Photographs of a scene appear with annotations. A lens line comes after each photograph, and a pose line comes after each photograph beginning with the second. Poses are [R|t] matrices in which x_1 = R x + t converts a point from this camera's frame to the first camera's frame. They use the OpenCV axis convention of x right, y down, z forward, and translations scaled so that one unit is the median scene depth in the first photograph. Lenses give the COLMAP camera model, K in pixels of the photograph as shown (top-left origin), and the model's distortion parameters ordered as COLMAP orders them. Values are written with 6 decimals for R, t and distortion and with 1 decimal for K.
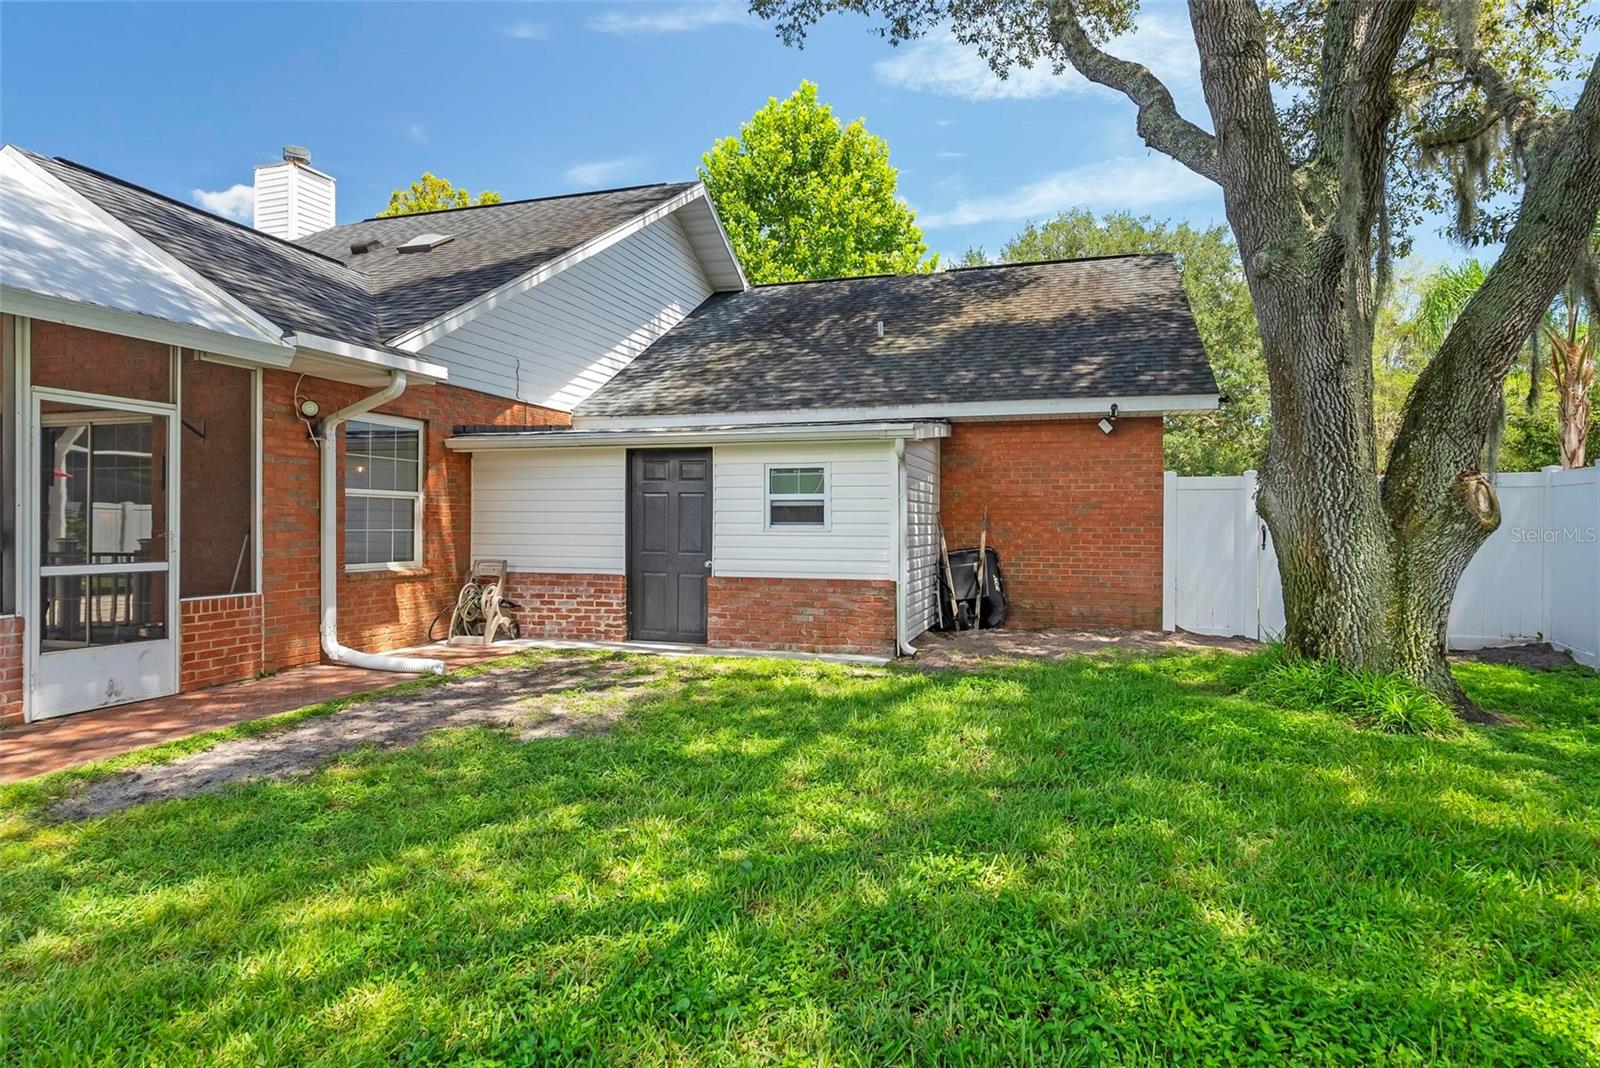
lens RADIAL K [[899.6, 0, 811.0], [0, 899.6, 526.0], [0, 0, 1]] dist [-0.003059, -0.000949]
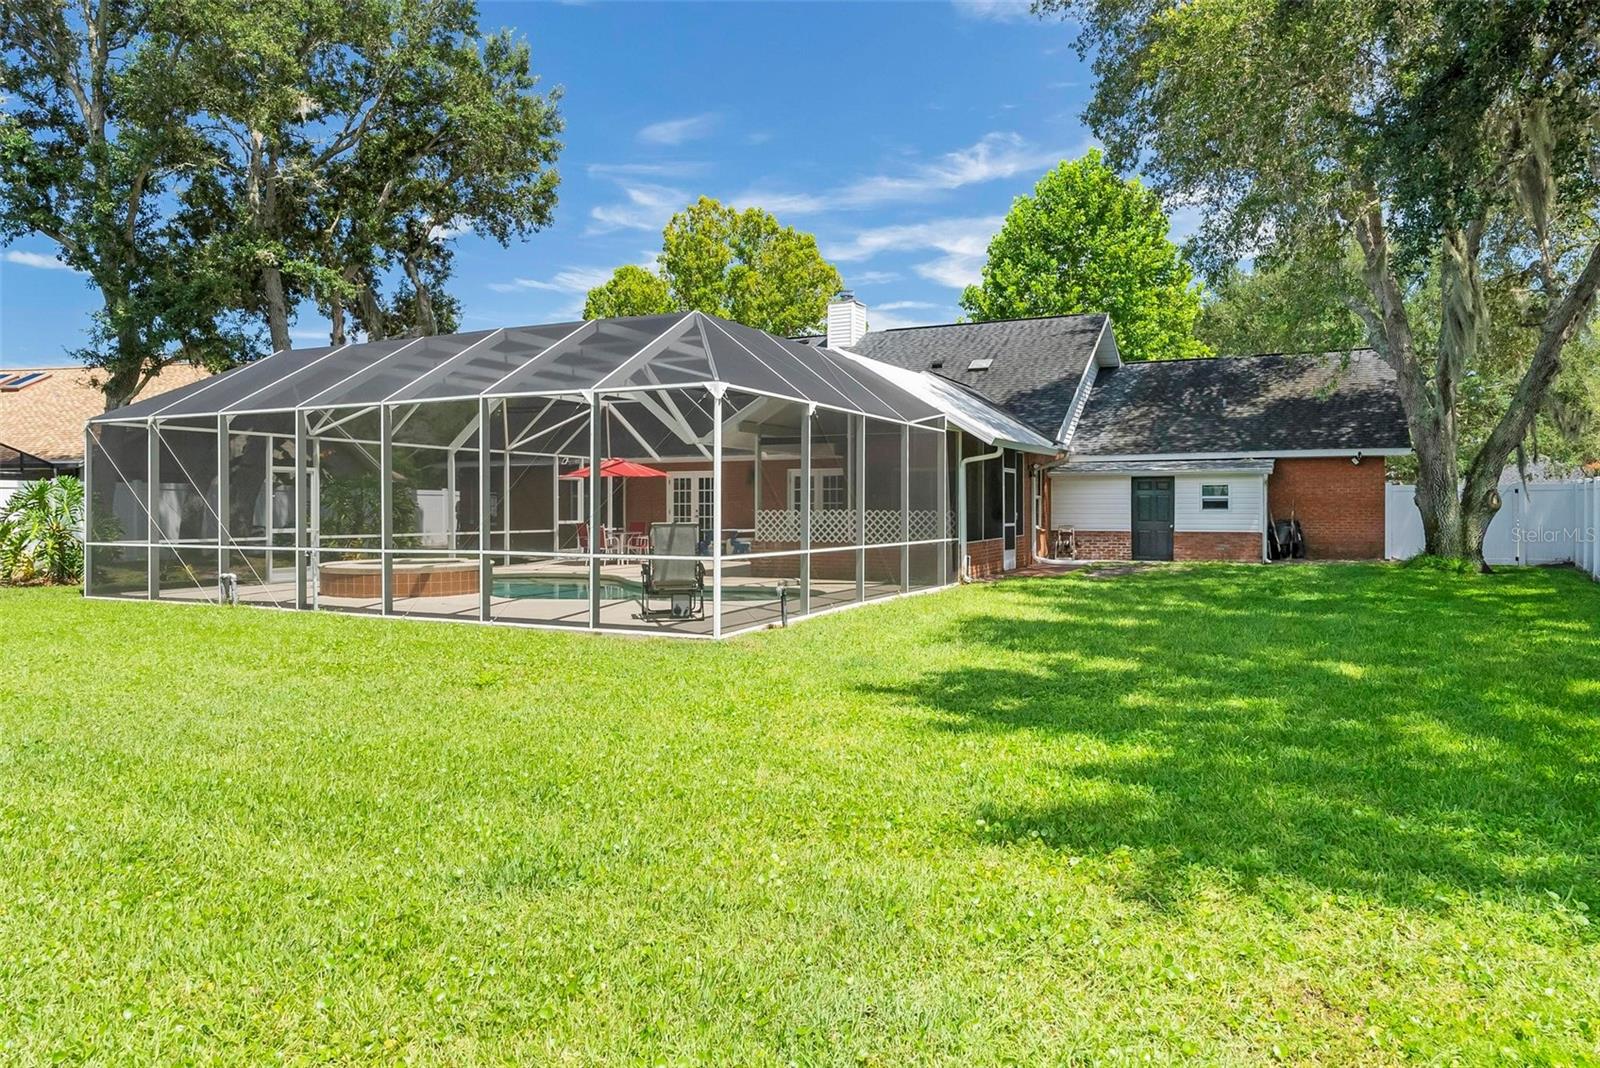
lens RADIAL K [[1069.0, 0, 823.8], [0, 1069.0, 510.8], [0, 0, 1]] dist [-0.003746, 0.002161]
pose [[0.990467, -0.004964, -0.137658, -0.566199], [0.005446, 0.999980, 0.003122, -0.010230], [0.137640, -0.003842, 0.990475, -1.659813]]
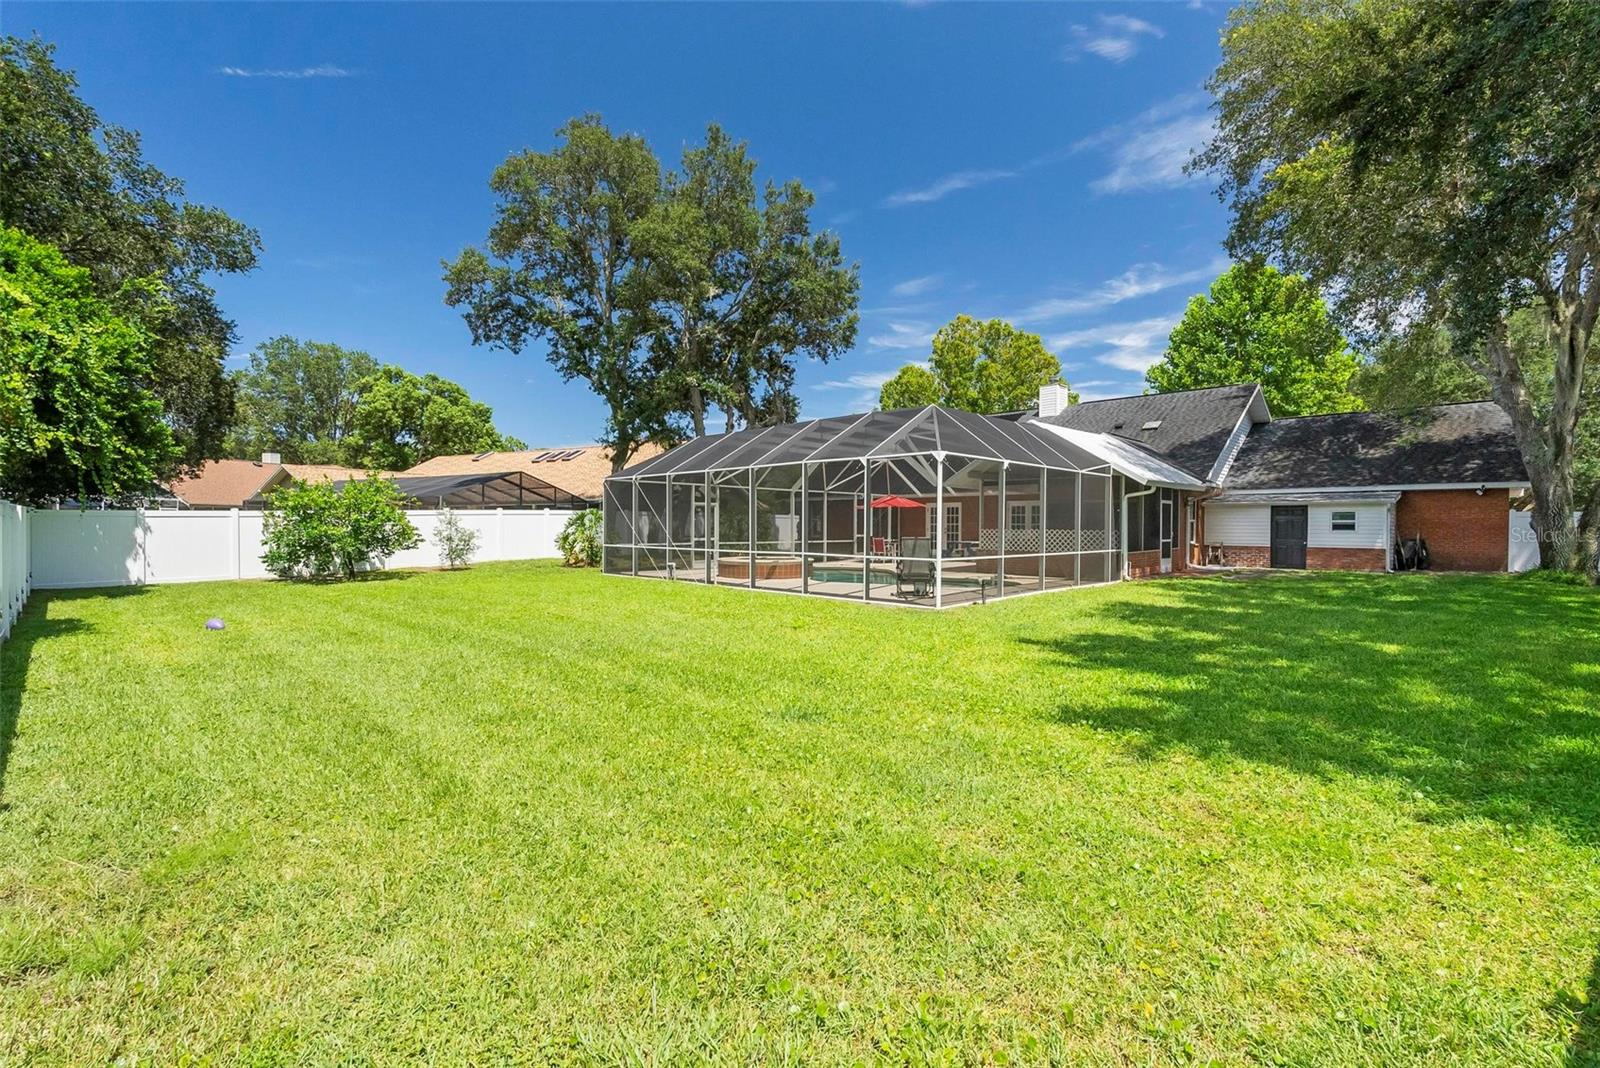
lens RADIAL K [[720.5, 0, 800.4], [0, 720.5, 543.2], [0, 0, 1]] dist [-0.007495, 0.000225]
pose [[0.890736, 0.009781, -0.454415, -0.486003], [0.000989, 0.999724, 0.023457, -0.014302], [0.454519, -0.021344, 0.890481, -1.760986]]
